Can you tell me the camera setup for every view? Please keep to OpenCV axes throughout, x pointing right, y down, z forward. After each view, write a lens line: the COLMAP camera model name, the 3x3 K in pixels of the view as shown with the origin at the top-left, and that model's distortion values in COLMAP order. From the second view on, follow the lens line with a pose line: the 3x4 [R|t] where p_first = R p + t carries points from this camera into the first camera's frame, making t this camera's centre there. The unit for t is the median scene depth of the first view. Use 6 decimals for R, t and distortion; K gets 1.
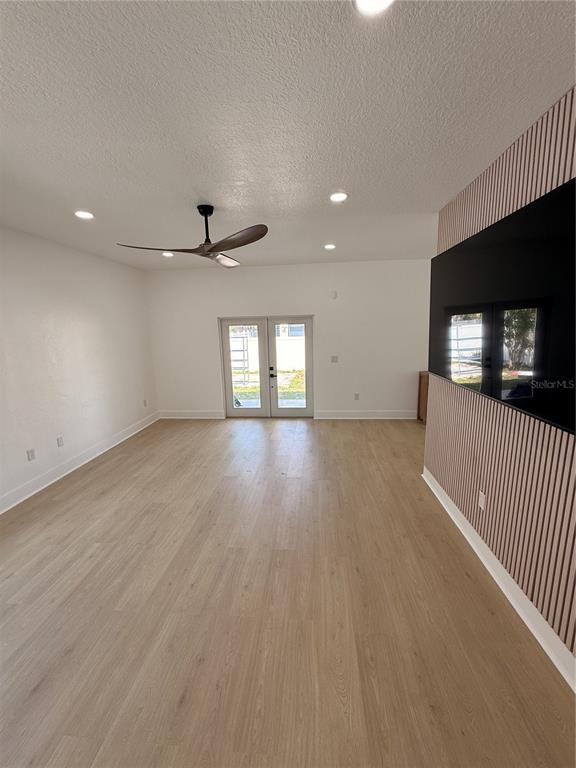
lens RADIAL K [[305.7, 0, 288.0], [0, 305.7, 384.0], [0, 0, 1]] dist [0.001349, -0.000165]
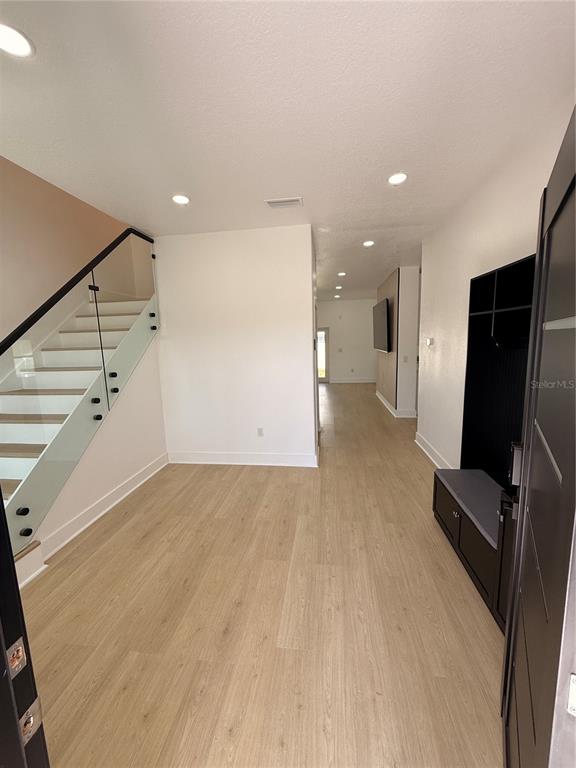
lens RADIAL K [[305.7, 0, 288.0], [0, 305.7, 384.0], [0, 0, 1]] dist [0.001349, -0.000165]
pose [[0.999084, -0.003975, -0.042617, -0.090892], [0.002373, 0.999290, -0.037594, 0.195326], [0.042736, 0.037459, 0.998384, -0.885412]]
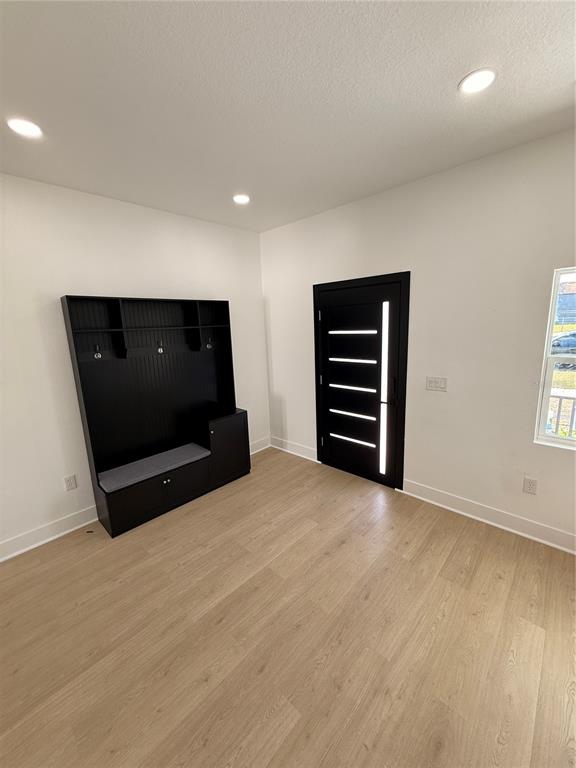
lens RADIAL K [[305.7, 0, 288.0], [0, 305.7, 384.0], [0, 0, 1]] dist [0.001349, -0.000165]
pose [[-0.784432, -0.068610, 0.616409, -0.351712], [0.166436, 0.934122, 0.315778, 0.069683], [-0.597466, 0.350299, -0.721335, -0.309125]]
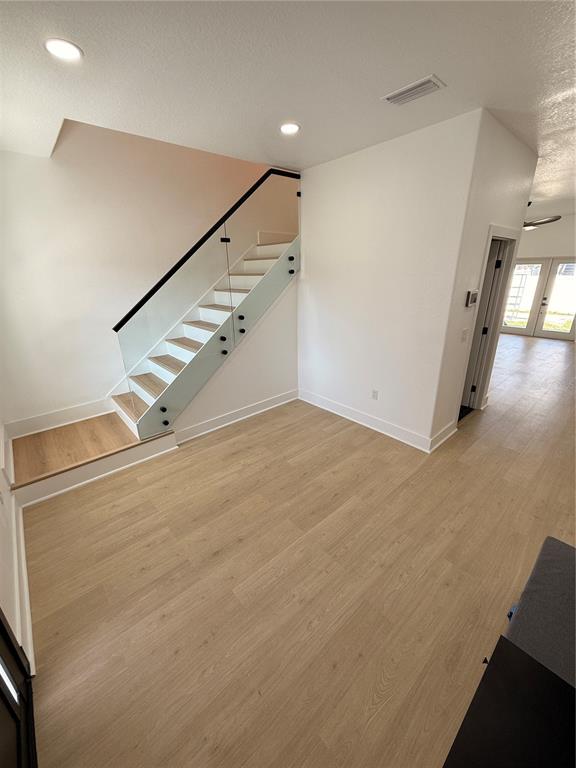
lens RADIAL K [[305.7, 0, 288.0], [0, 305.7, 384.0], [0, 0, 1]] dist [0.001349, -0.000165]
pose [[0.726480, 0.246786, -0.641345, 0.080771], [-0.120923, 0.964636, 0.234212, 0.133209], [0.676465, -0.092597, 0.730631, -0.773168]]
